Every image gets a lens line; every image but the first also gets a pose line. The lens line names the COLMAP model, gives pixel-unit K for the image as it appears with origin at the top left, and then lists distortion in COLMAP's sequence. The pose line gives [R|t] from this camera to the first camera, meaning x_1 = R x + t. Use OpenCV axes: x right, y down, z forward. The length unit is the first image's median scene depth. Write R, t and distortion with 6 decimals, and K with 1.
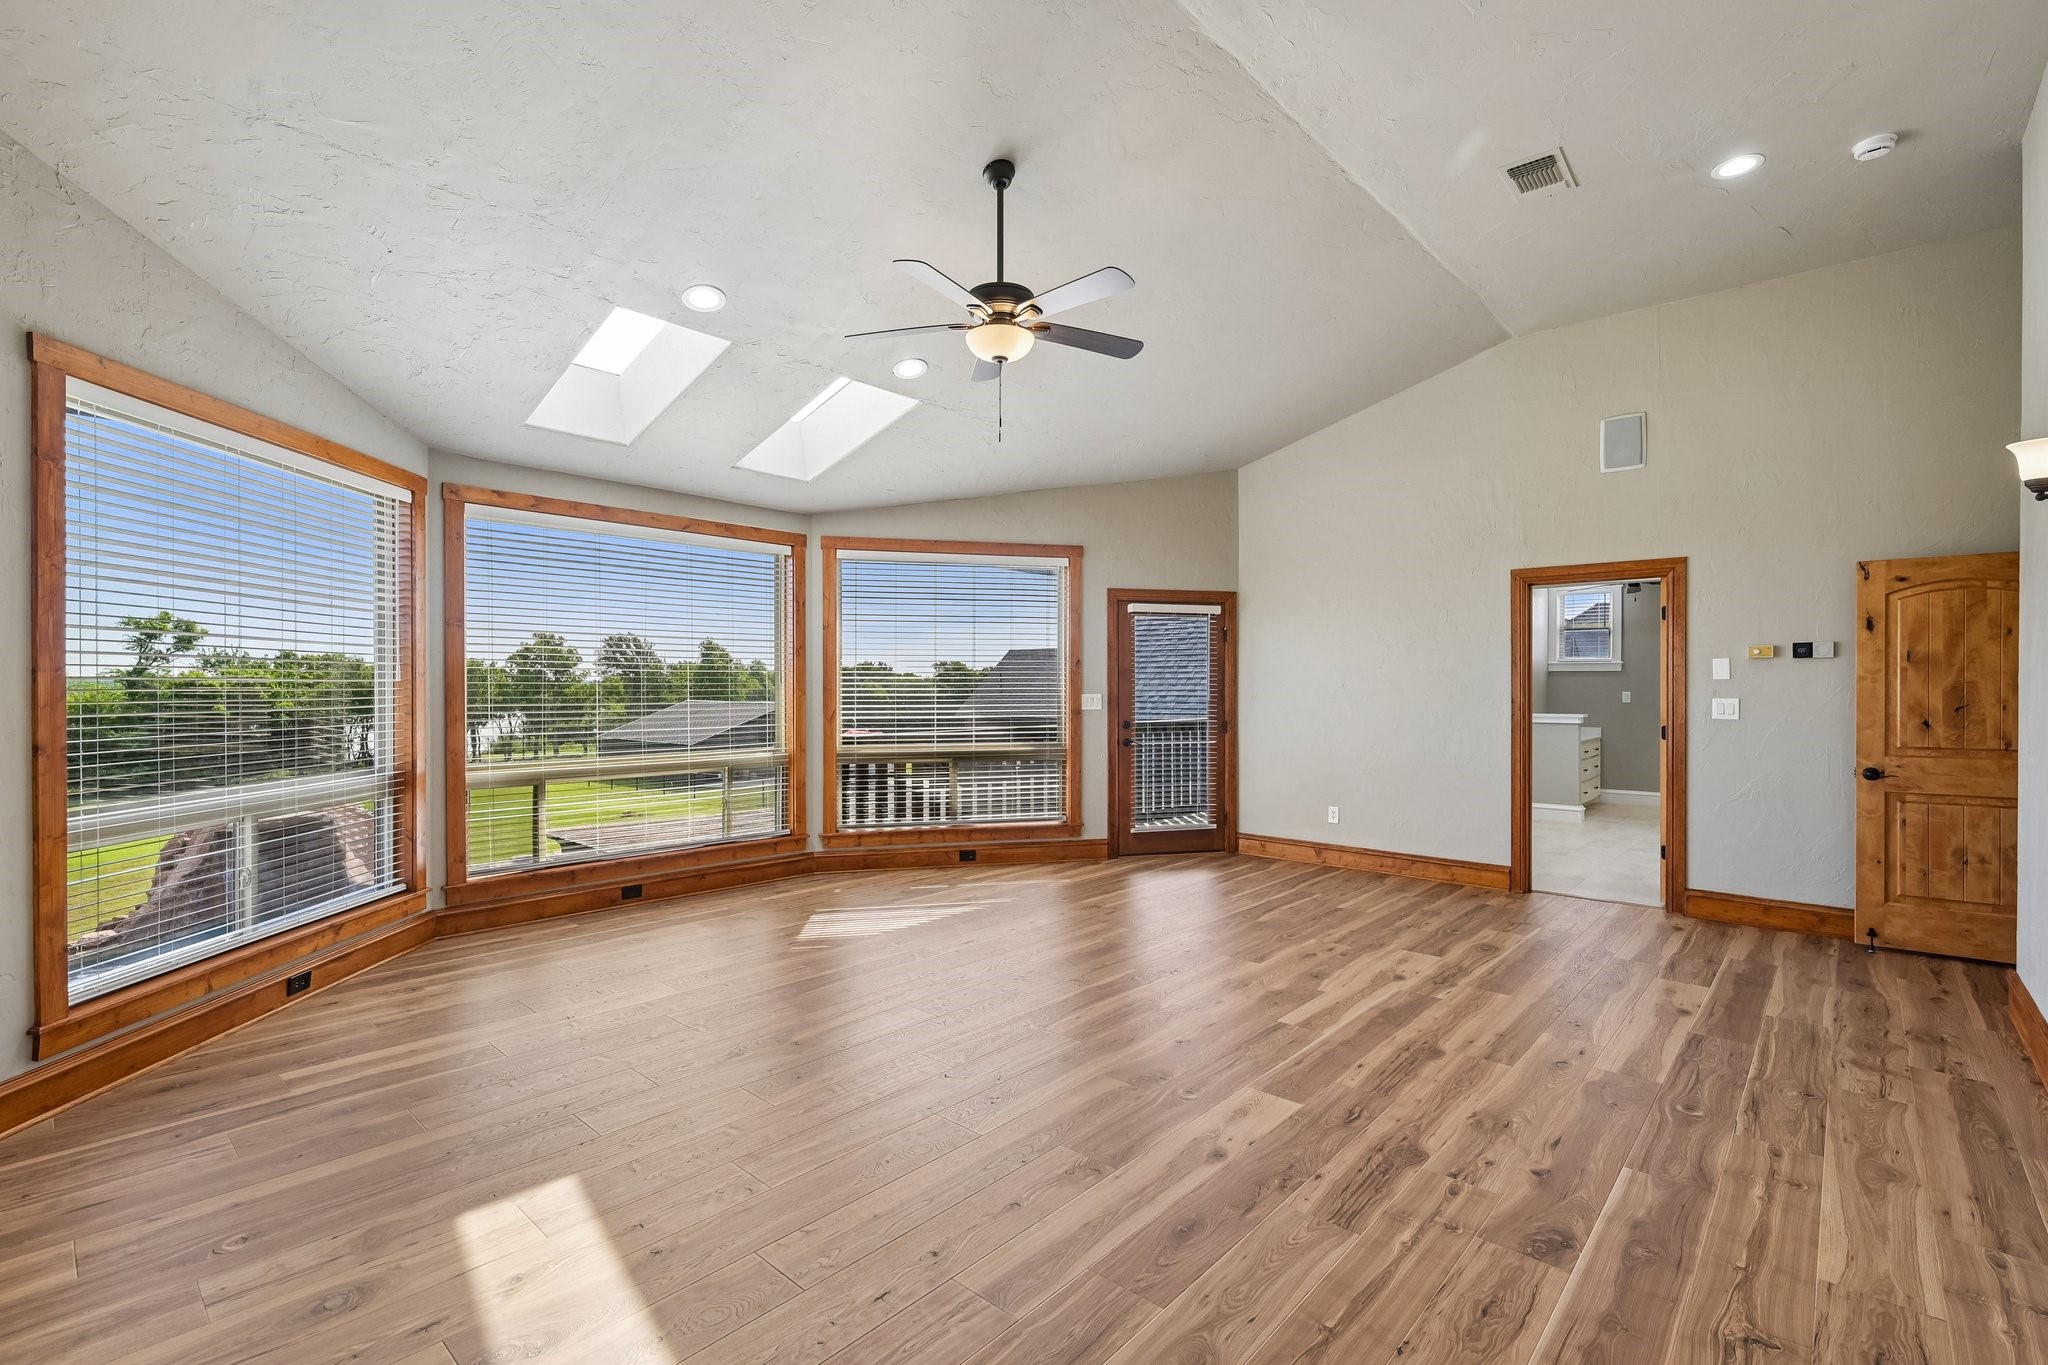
lens RADIAL K [[943.0, 0, 1028.4], [0, 943.0, 687.6], [0, 0, 1]] dist [-0.001633, -0.000366]
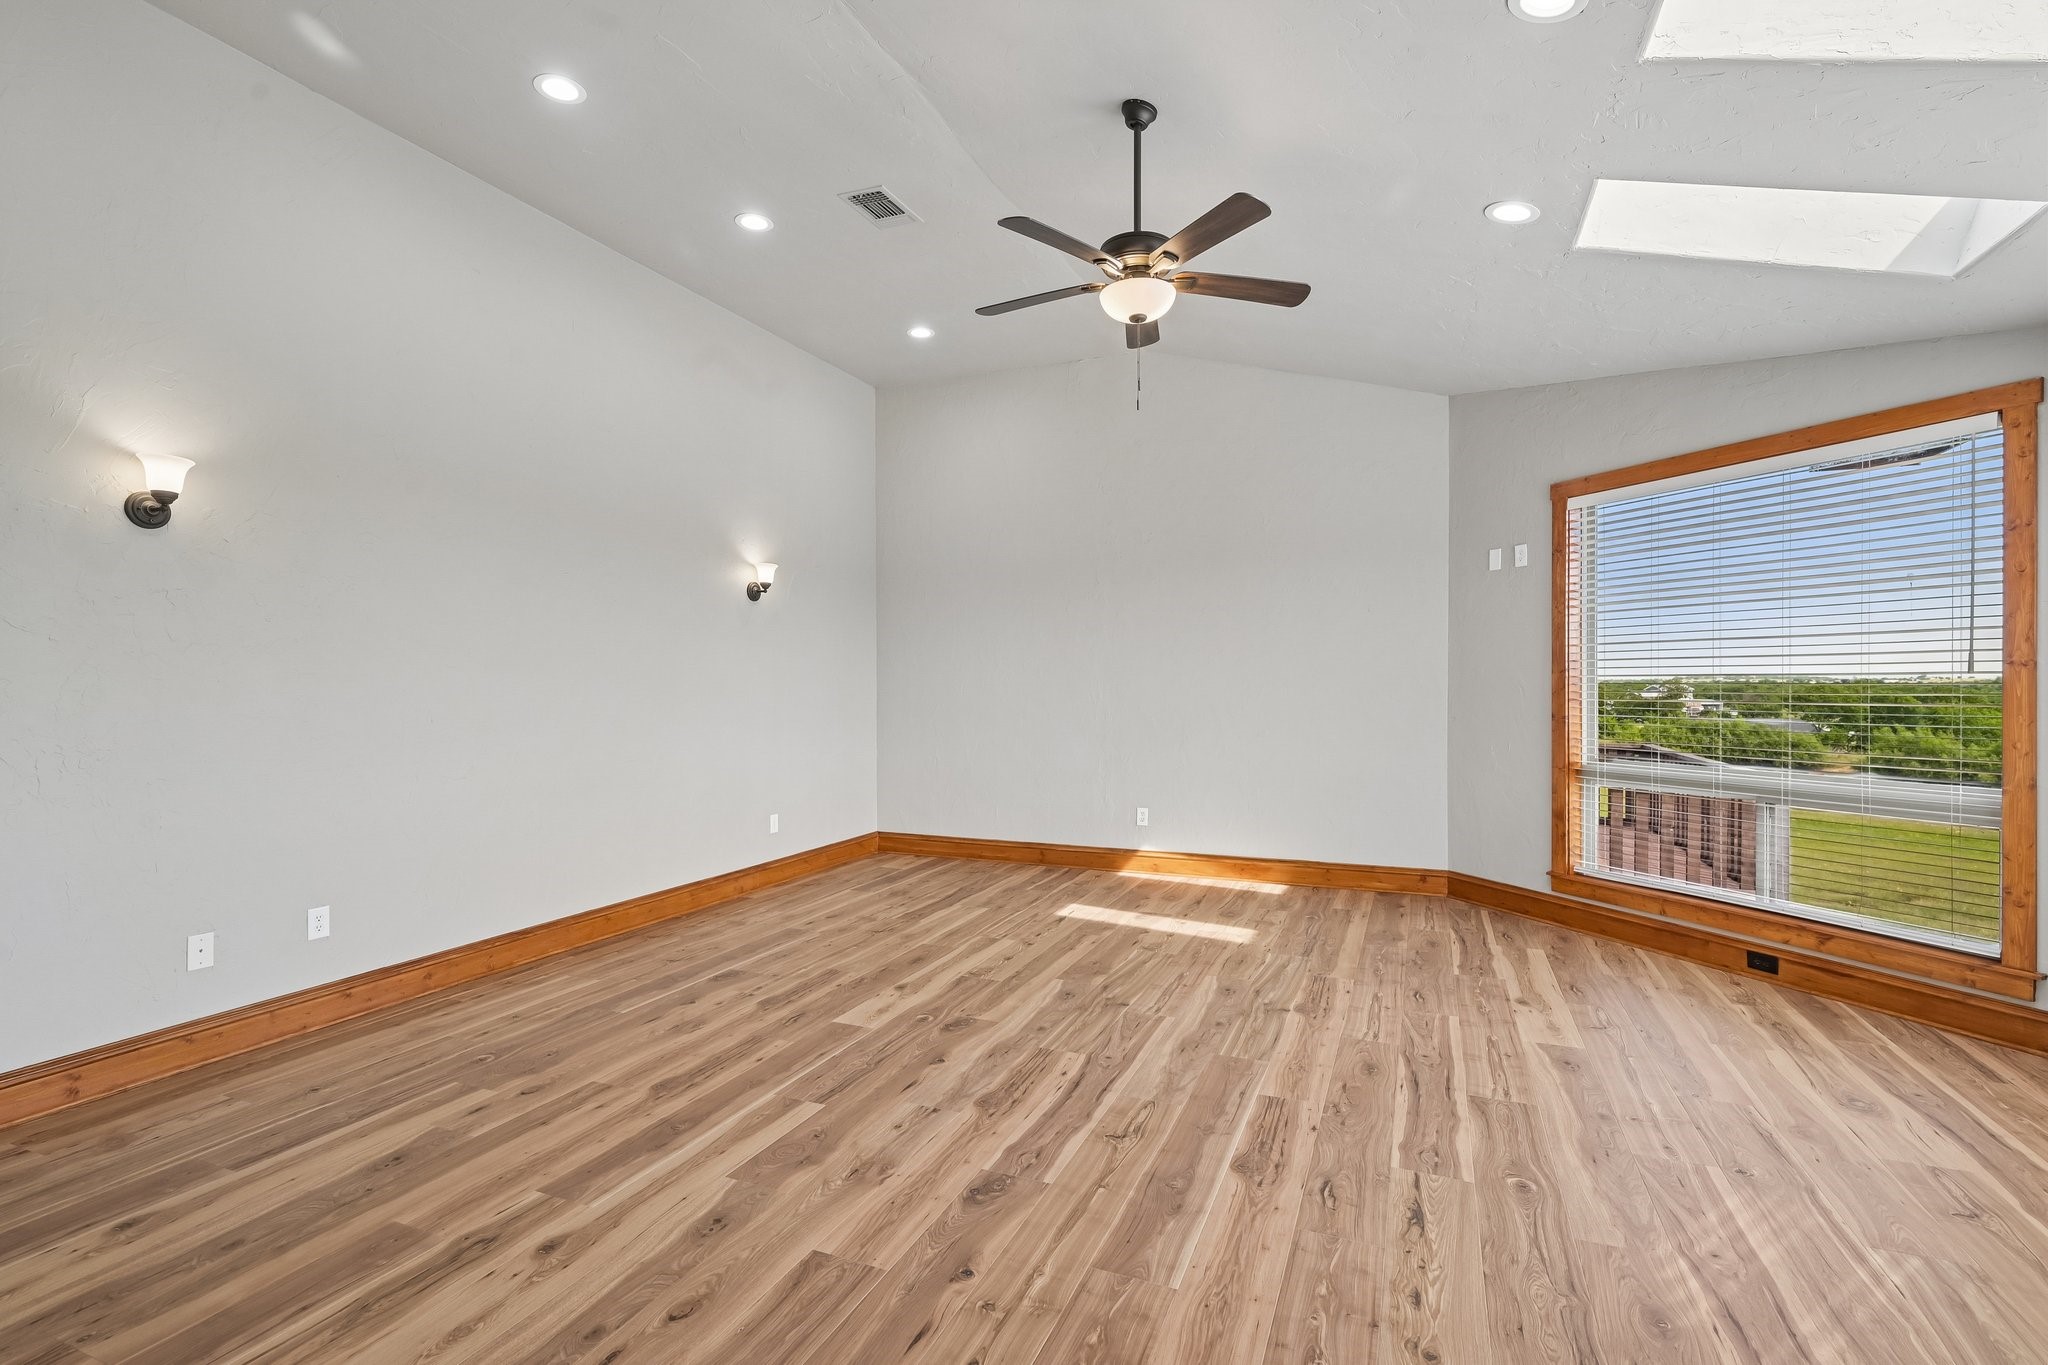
lens RADIAL K [[943.0, 0, 1022.7], [0, 943.0, 684.4], [0, 0, 1]] dist [-0.001633, -0.000366]
pose [[-0.947281, 0.000634, -0.320404, 0.406195], [0.000674, 1.000000, -0.000014, 0.003095], [0.320404, -0.000229, -0.947281, 2.030400]]
